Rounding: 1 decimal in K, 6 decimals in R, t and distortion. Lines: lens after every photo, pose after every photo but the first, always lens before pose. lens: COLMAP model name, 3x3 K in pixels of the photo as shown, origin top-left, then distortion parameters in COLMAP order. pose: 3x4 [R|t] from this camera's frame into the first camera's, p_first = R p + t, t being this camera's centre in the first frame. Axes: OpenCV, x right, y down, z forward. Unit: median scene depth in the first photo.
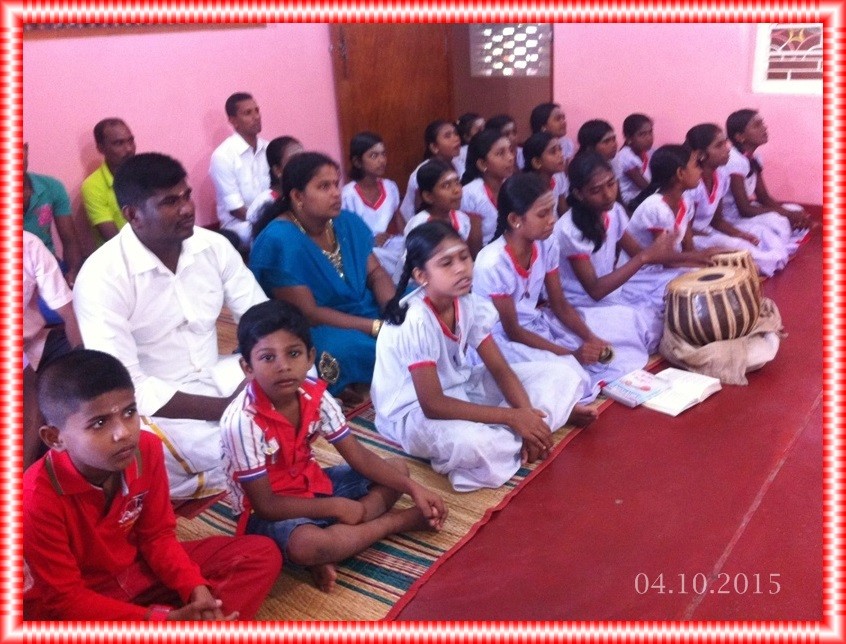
lens RADIAL K [[711.2, 0, 423.0], [0, 711.2, 322.0], [0, 0, 1]] dist [0.006286, 0.004284]
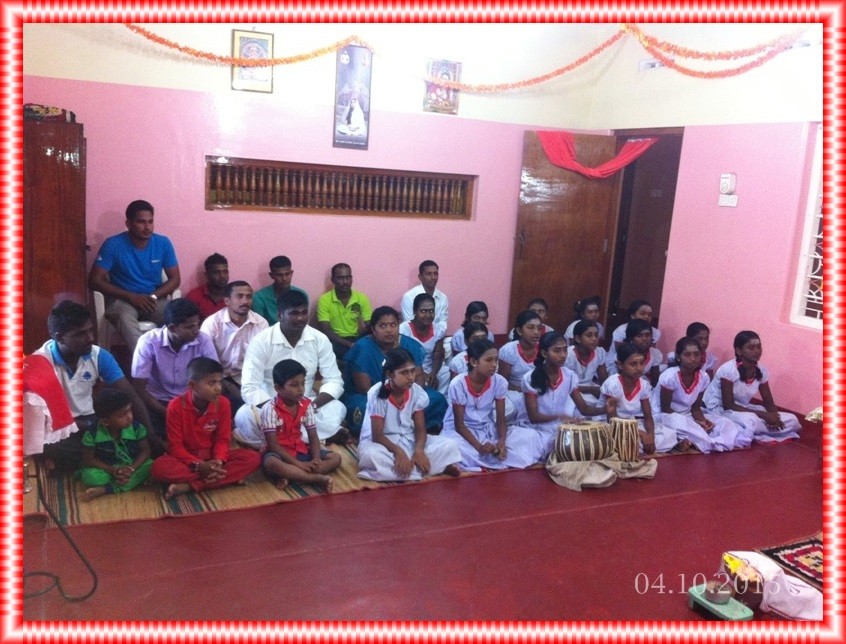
lens RADIAL K [[763.6, 0, 425.1], [0, 763.6, 313.0], [0, 0, 1]] dist [0.125302, -0.371751]
pose [[0.884728, 0.181041, -0.429513, 0.797161], [-0.269699, 0.950398, -0.154941, 0.066908], [0.380157, 0.252919, 0.889670, -0.732909]]
